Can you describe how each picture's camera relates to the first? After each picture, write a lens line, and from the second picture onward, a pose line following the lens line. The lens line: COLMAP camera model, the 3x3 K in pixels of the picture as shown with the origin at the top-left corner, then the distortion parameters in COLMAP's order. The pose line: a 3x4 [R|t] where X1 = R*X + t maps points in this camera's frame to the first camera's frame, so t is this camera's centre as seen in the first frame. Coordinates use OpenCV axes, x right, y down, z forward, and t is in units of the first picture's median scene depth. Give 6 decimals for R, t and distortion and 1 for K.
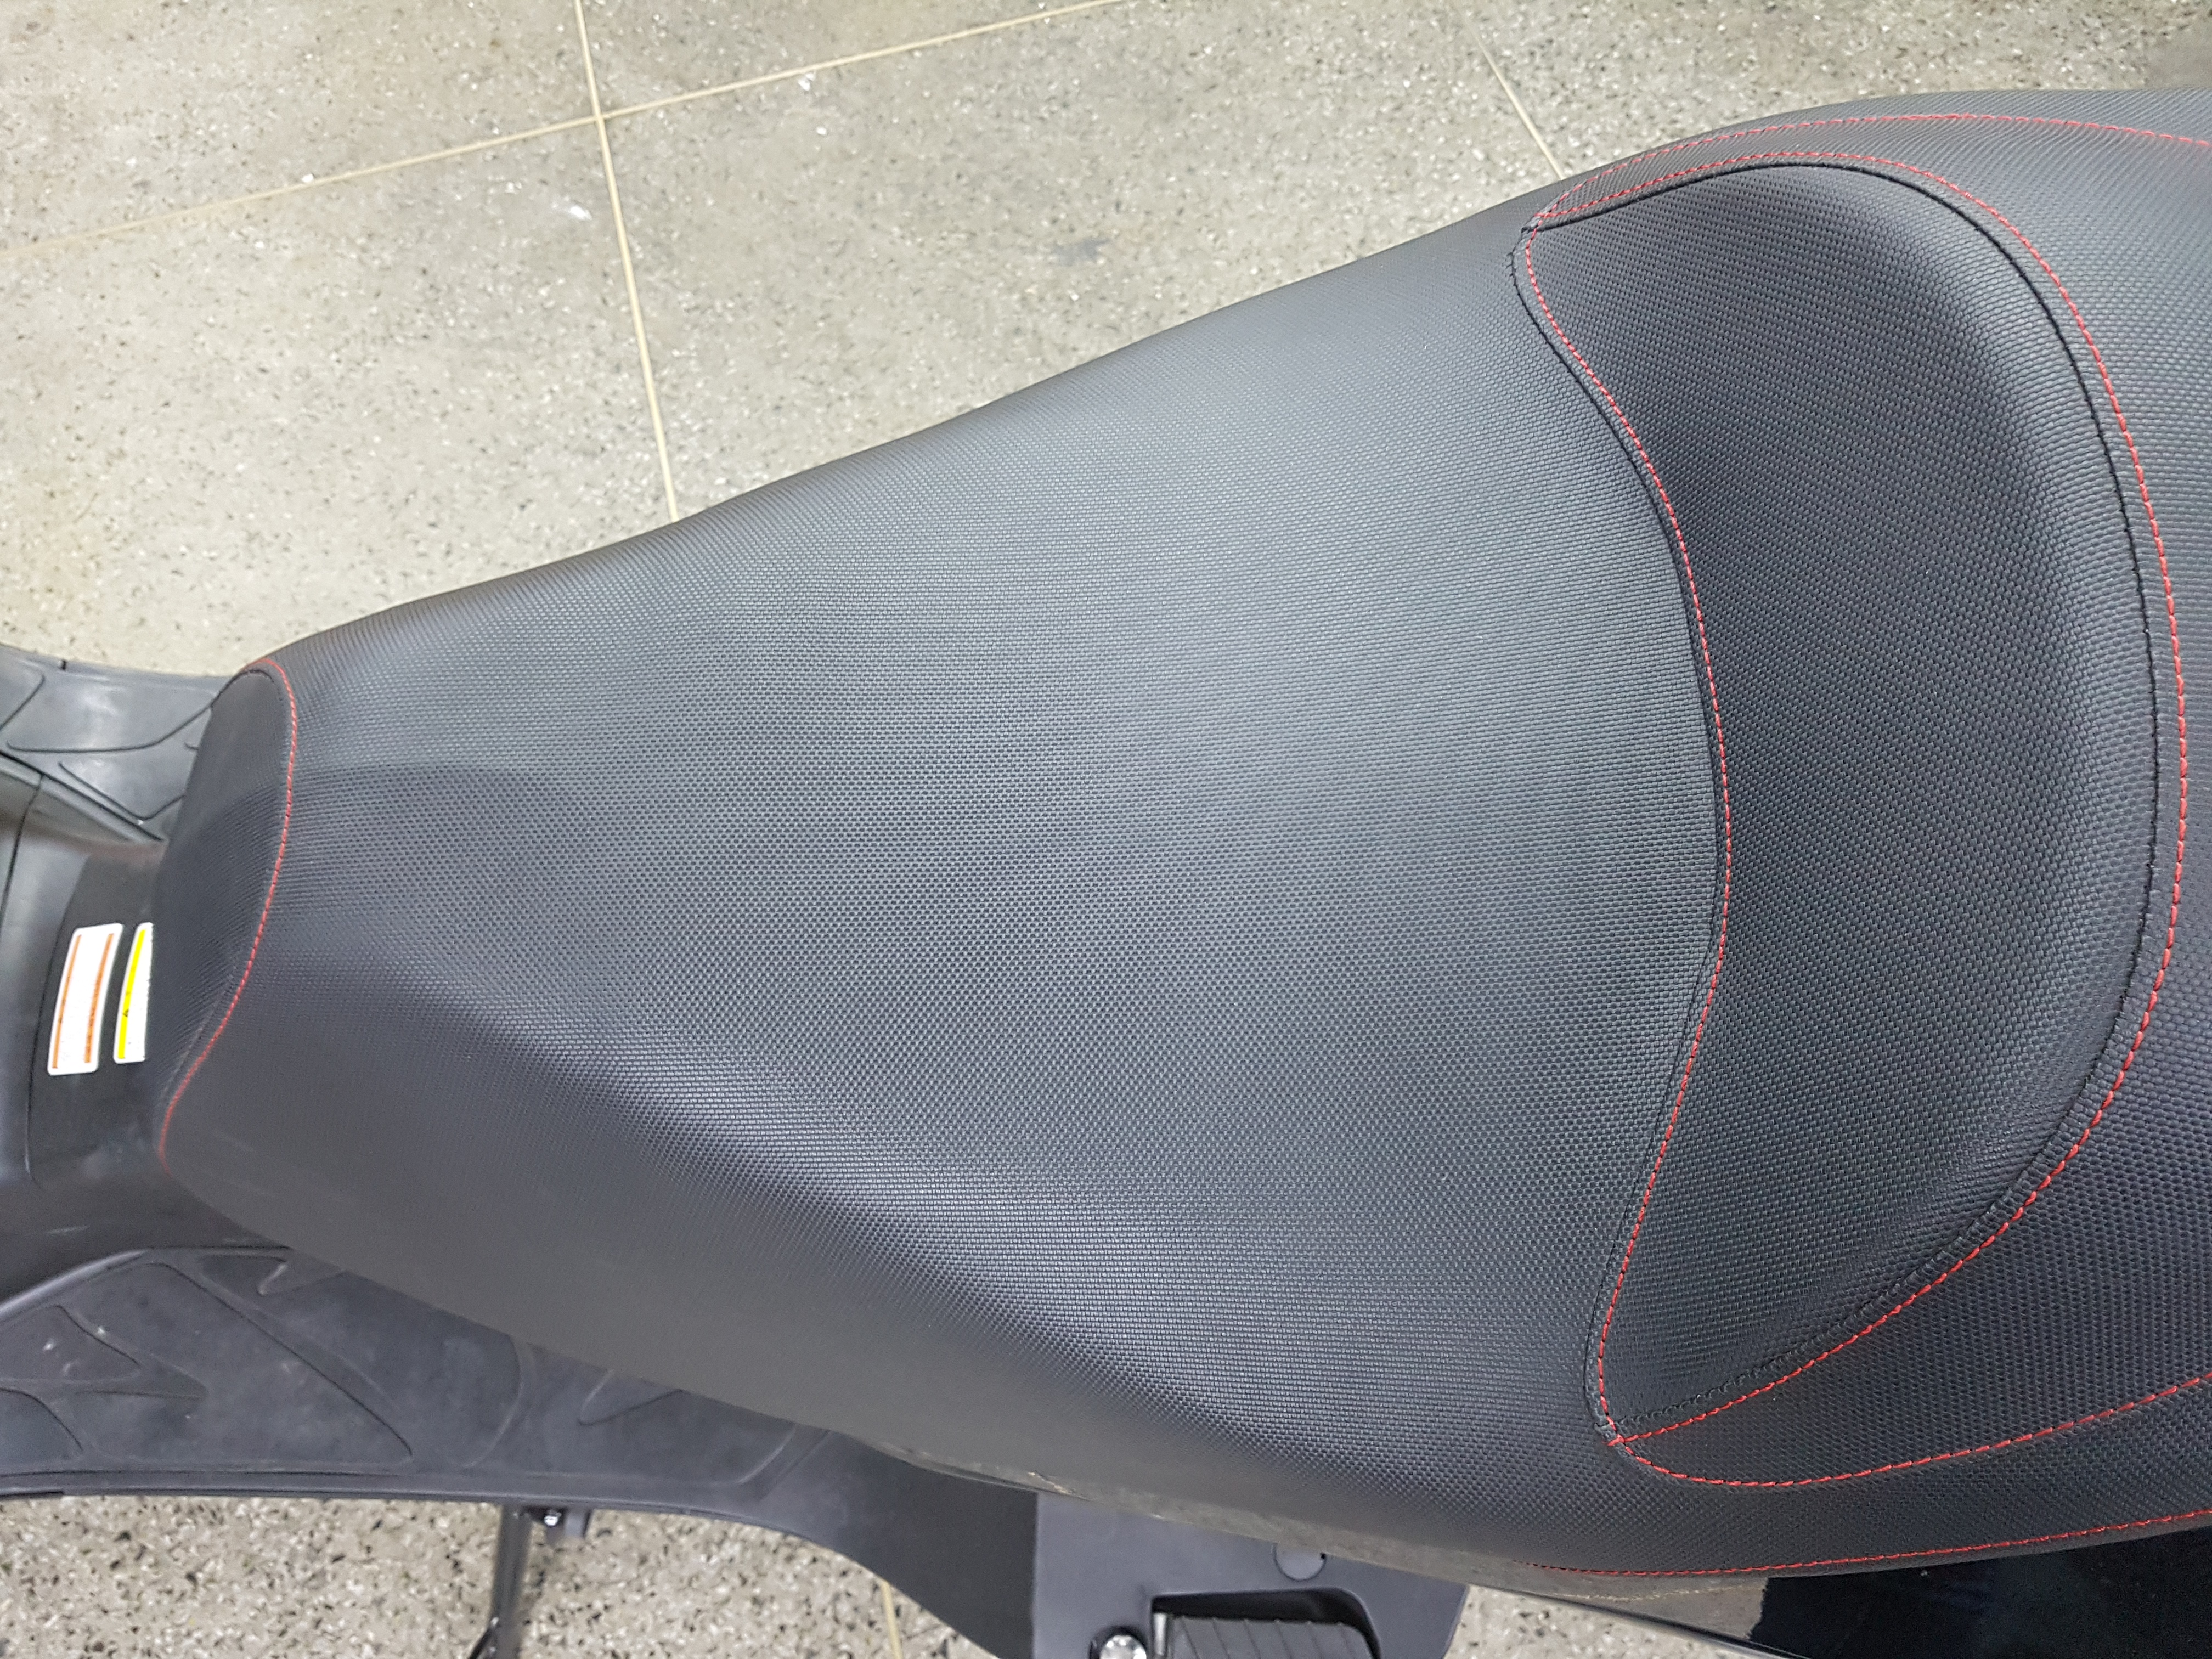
lens RADIAL K [[1778.4, 0, 1142.0], [0, 1778.4, 833.6], [0, 0, 1]] dist [-0.023135, 0.020032]
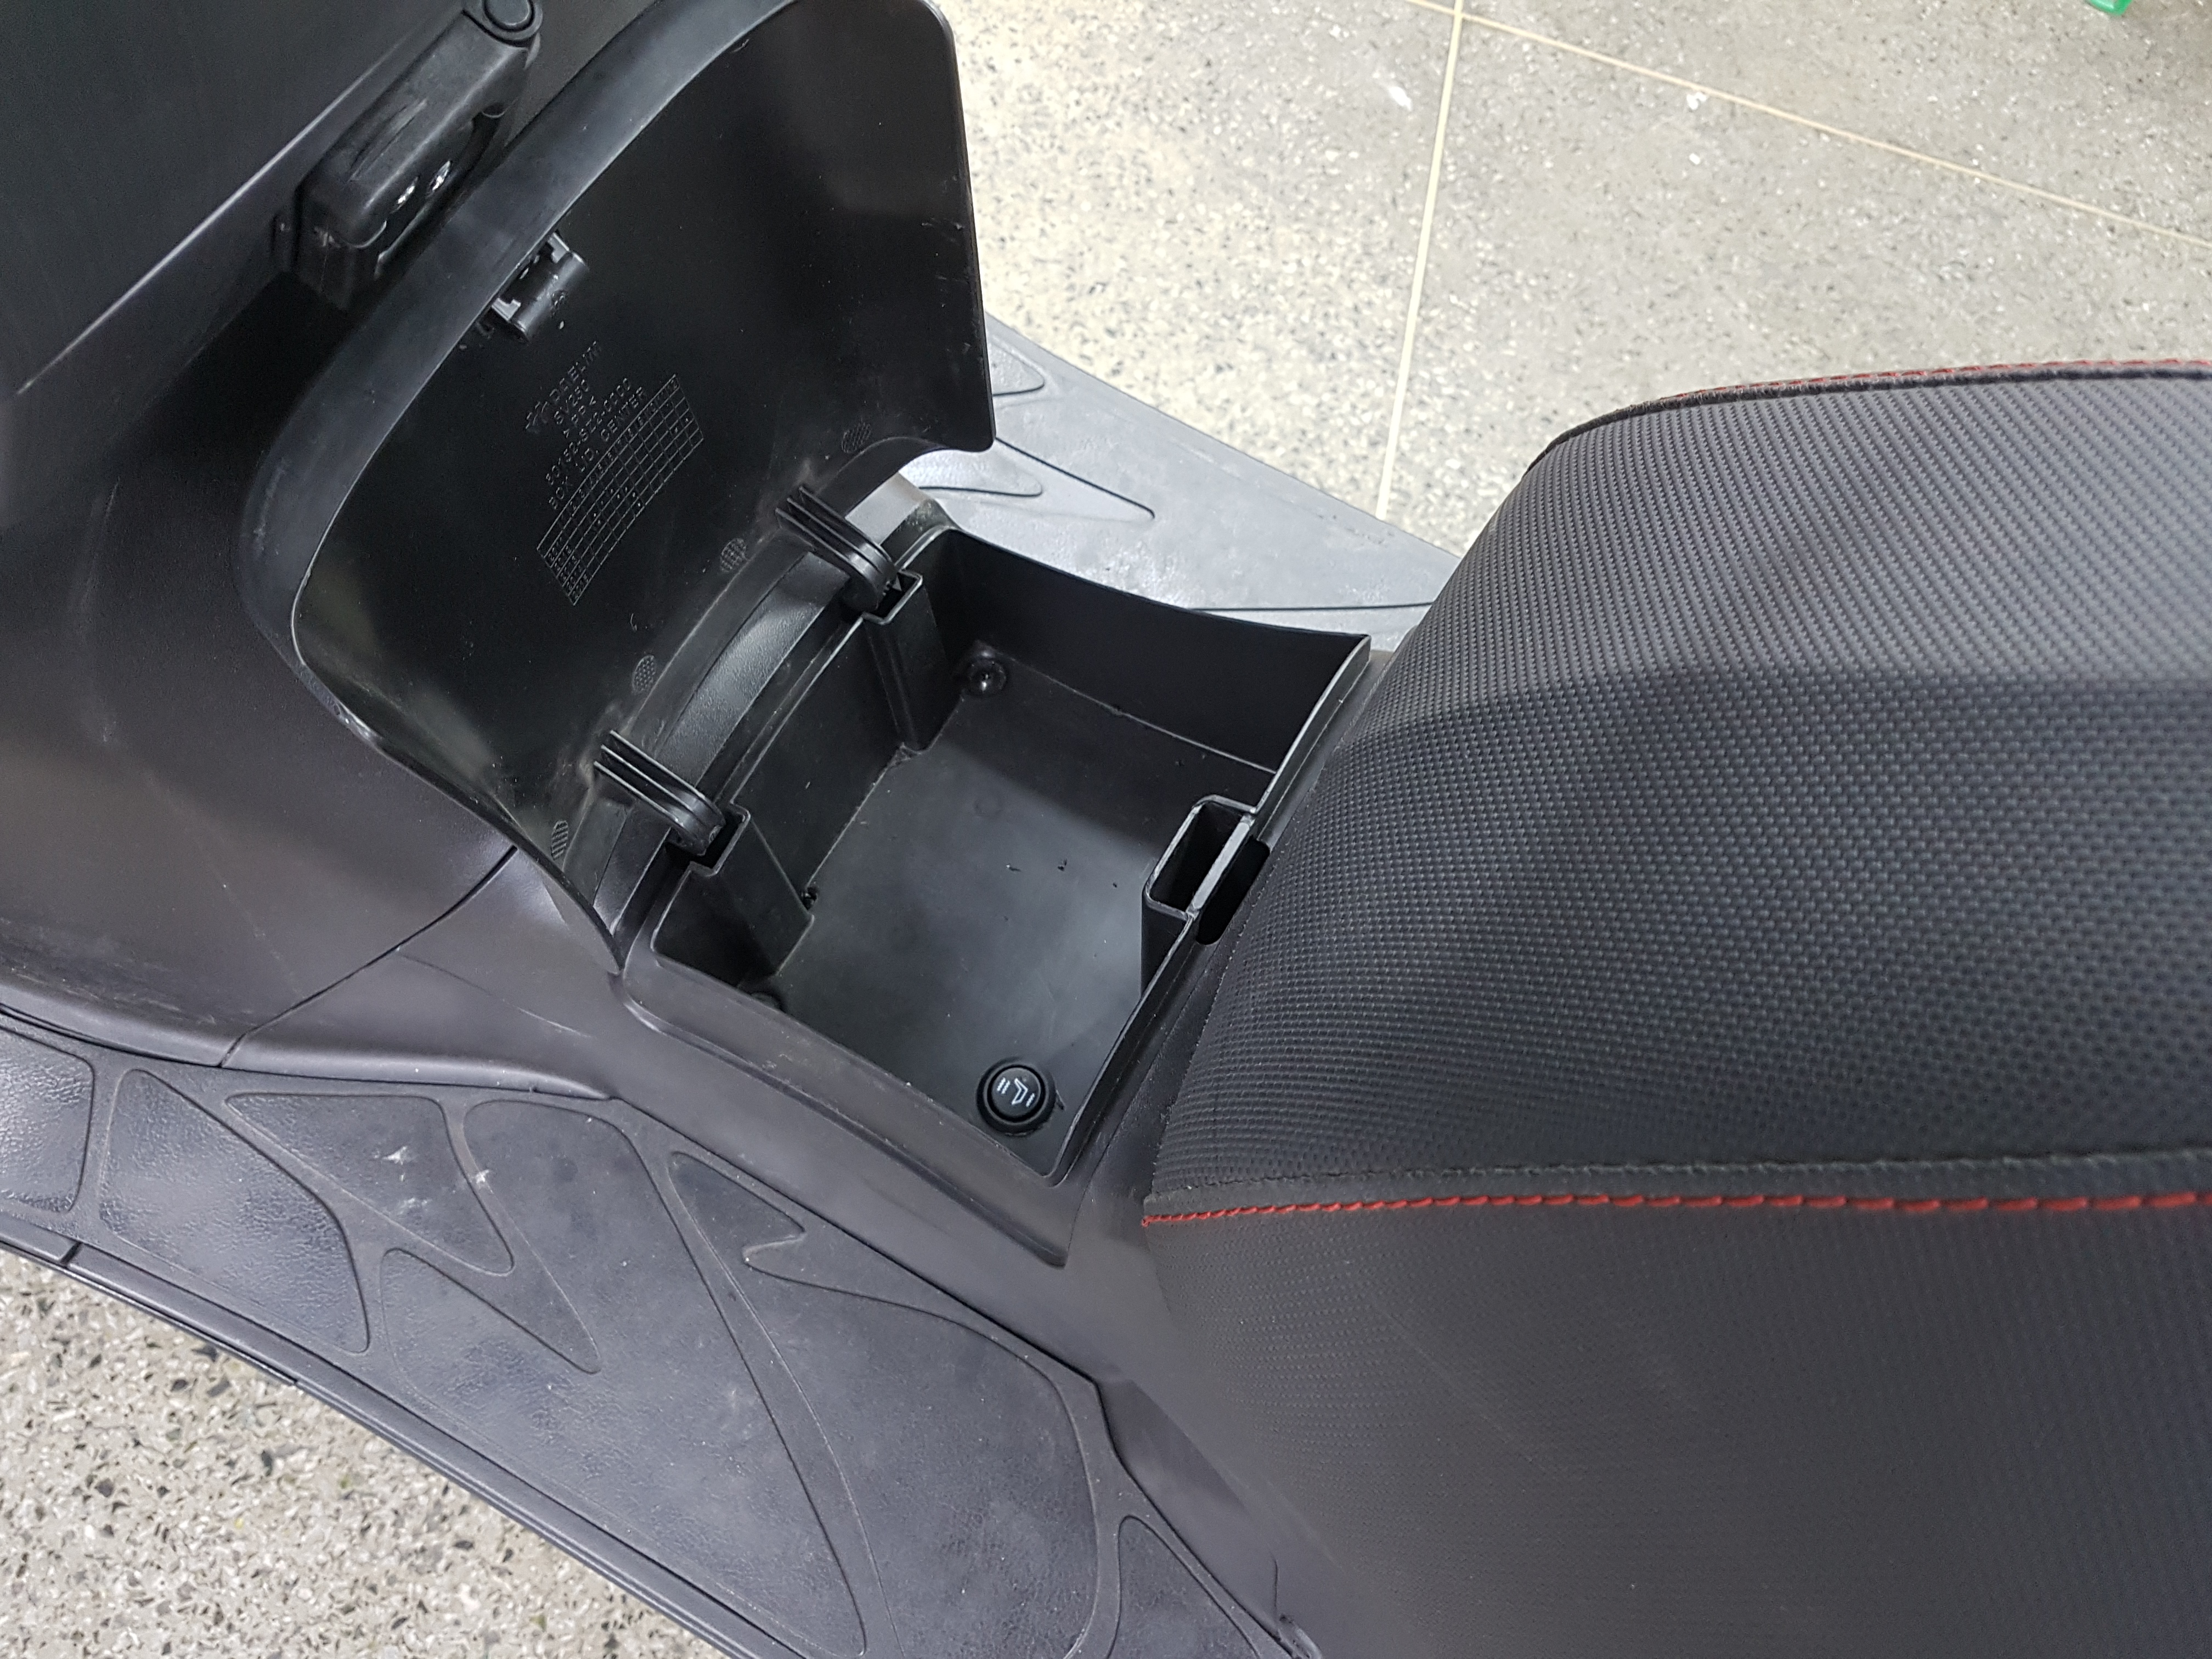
lens RADIAL K [[1778.4, 0, 1142.0], [0, 1778.4, 833.6], [0, 0, 1]] dist [-0.023135, 0.020032]
pose [[0.865304, 0.500658, -0.024288, -0.256142], [-0.501227, 0.863822, -0.050819, 0.054065], [-0.004463, 0.056148, 0.998413, 0.217247]]
